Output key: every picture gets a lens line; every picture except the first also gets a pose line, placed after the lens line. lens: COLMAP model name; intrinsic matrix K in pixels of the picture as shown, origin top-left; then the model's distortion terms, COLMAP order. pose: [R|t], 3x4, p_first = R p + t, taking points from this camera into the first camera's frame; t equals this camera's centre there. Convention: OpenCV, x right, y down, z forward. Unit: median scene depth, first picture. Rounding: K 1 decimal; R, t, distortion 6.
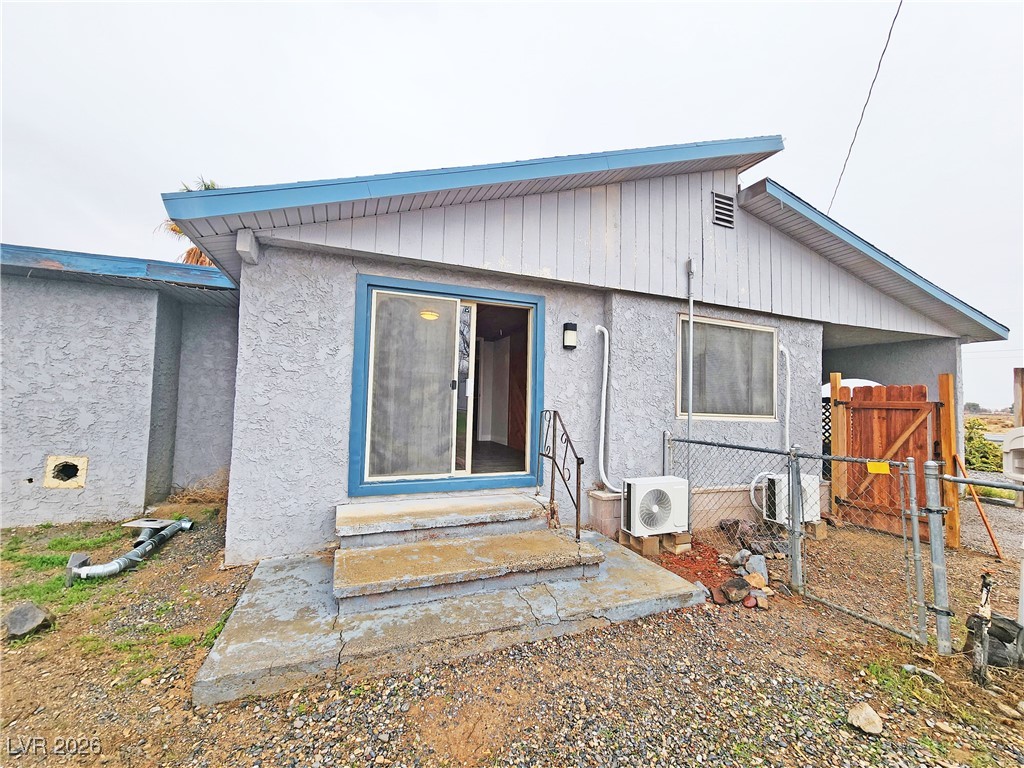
lens RADIAL K [[412.4, 0, 509.2], [0, 412.4, 378.6], [0, 0, 1]] dist [0.000746, 0.000070]
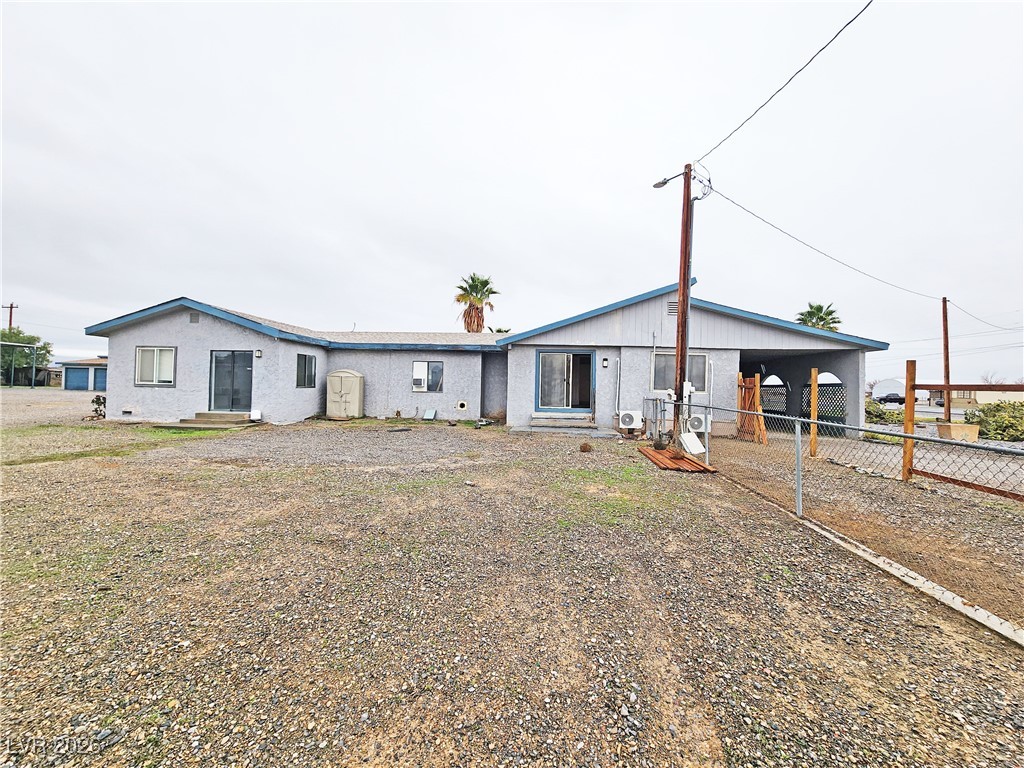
lens RADIAL K [[412.4, 0, 509.2], [0, 412.4, 378.6], [0, 0, 1]] dist [0.000746, 0.000070]
pose [[0.890805, -0.011744, -0.454233, 0.897415], [0.021818, 0.999618, 0.016941, -0.058212], [0.453861, -0.025002, 0.890722, -1.972535]]
